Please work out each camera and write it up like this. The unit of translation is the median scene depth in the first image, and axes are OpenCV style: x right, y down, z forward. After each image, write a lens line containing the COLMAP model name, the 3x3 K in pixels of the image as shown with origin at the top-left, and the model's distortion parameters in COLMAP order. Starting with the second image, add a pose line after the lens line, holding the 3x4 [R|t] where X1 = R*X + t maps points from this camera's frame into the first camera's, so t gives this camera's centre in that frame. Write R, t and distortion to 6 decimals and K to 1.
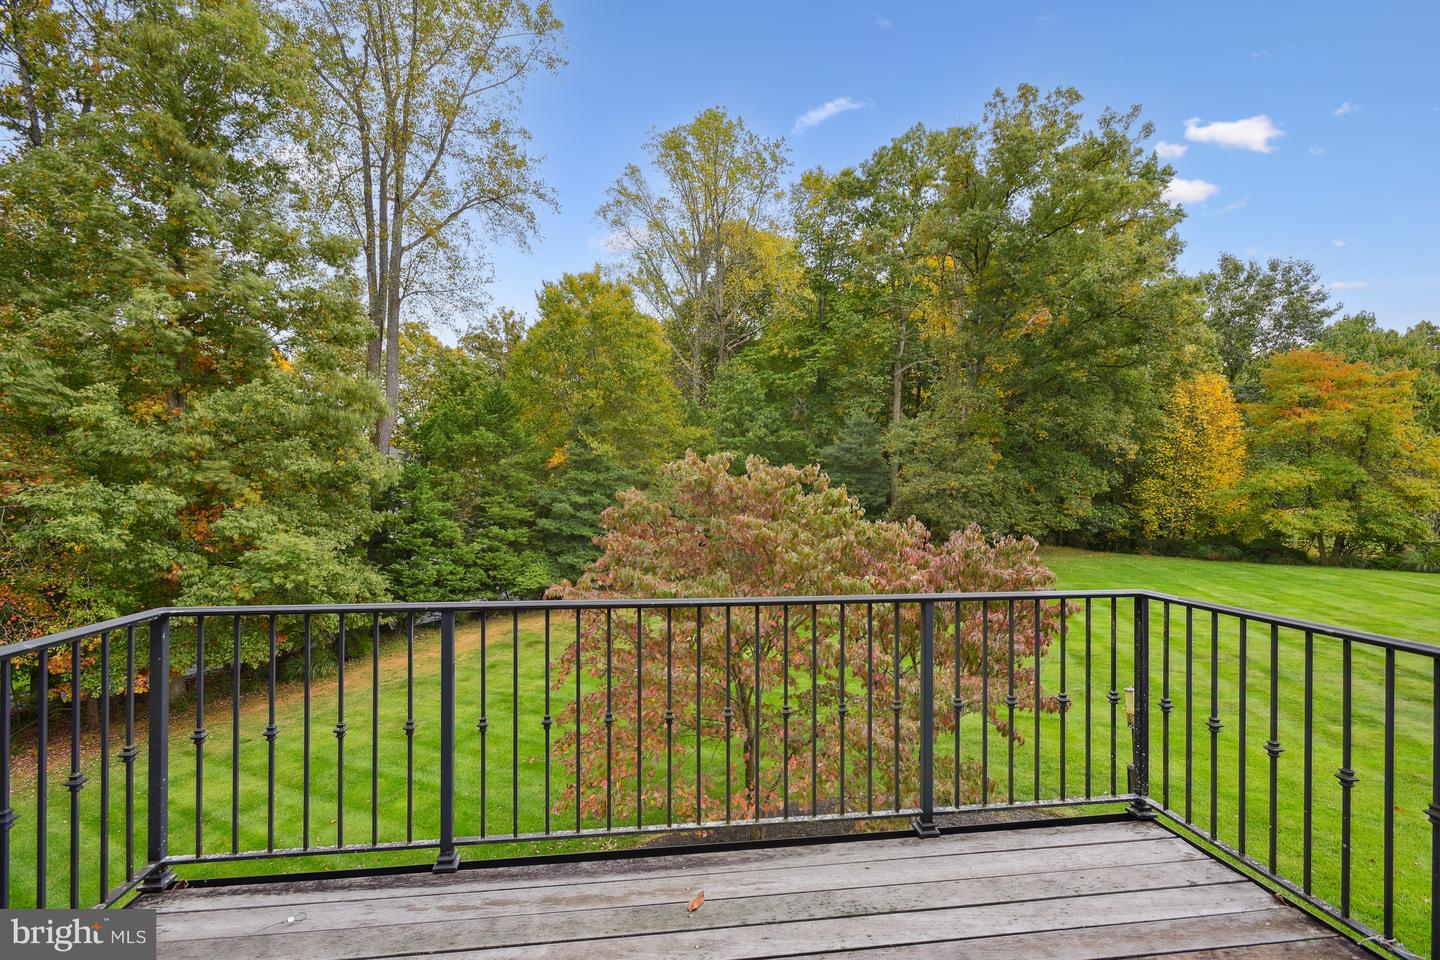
lens RADIAL K [[686.7, 0, 704.7], [0, 686.7, 488.6], [0, 0, 1]] dist [-0.017102, 0.009817]
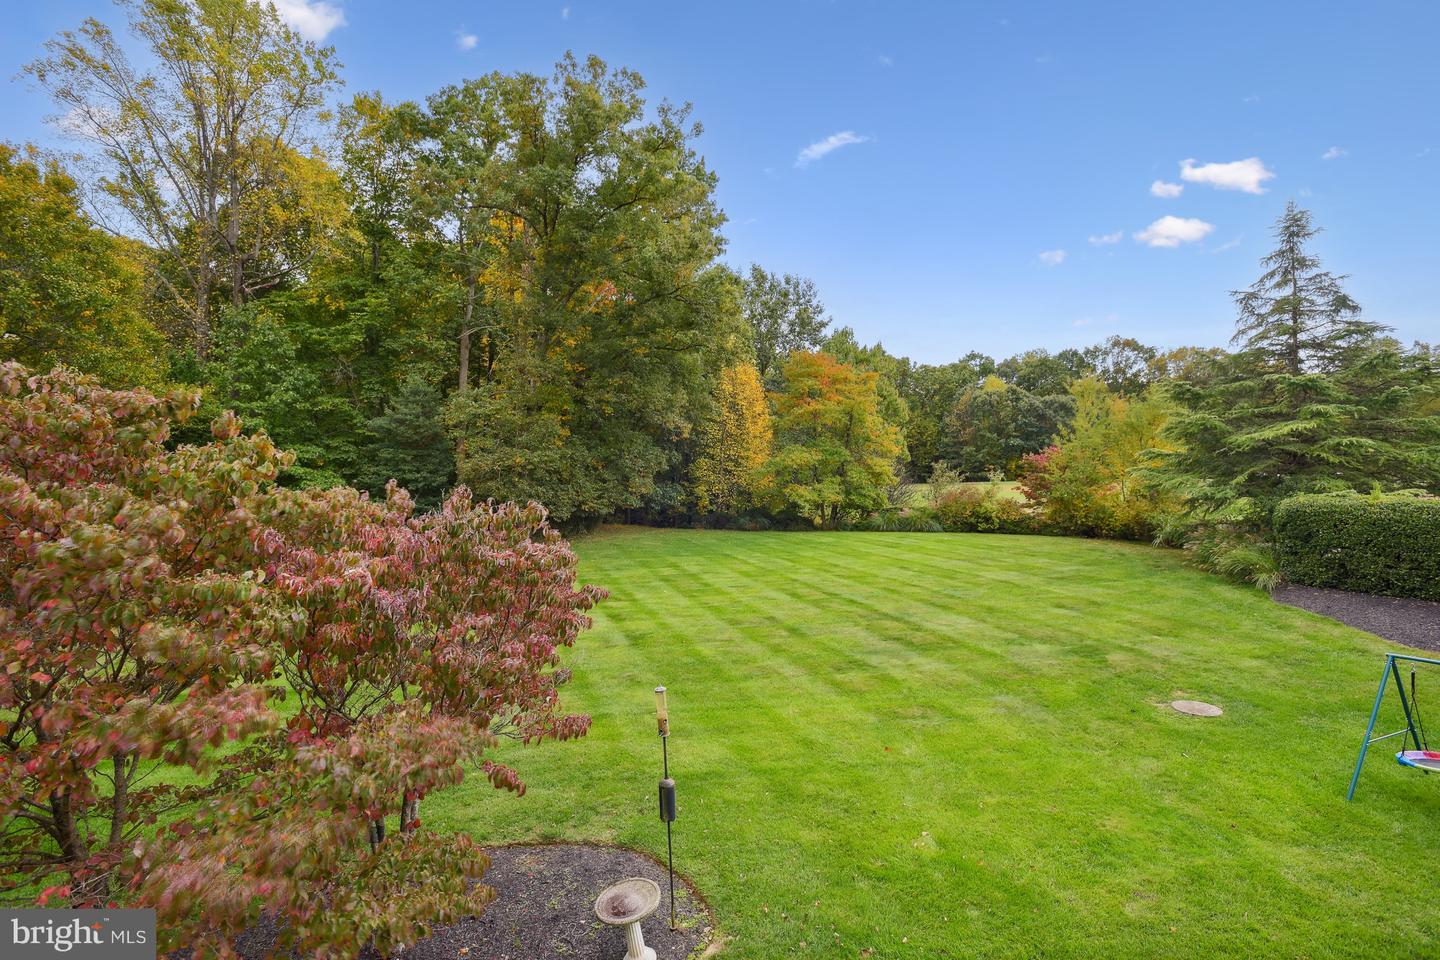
lens RADIAL K [[686.7, 0, 704.7], [0, 686.7, 488.6], [0, 0, 1]] dist [-0.017102, 0.009817]
pose [[0.839147, -0.014131, 0.543721, 0.067207], [0.004043, 0.999797, 0.019744, 0.012577], [-0.543889, -0.014370, 0.839034, 0.089873]]
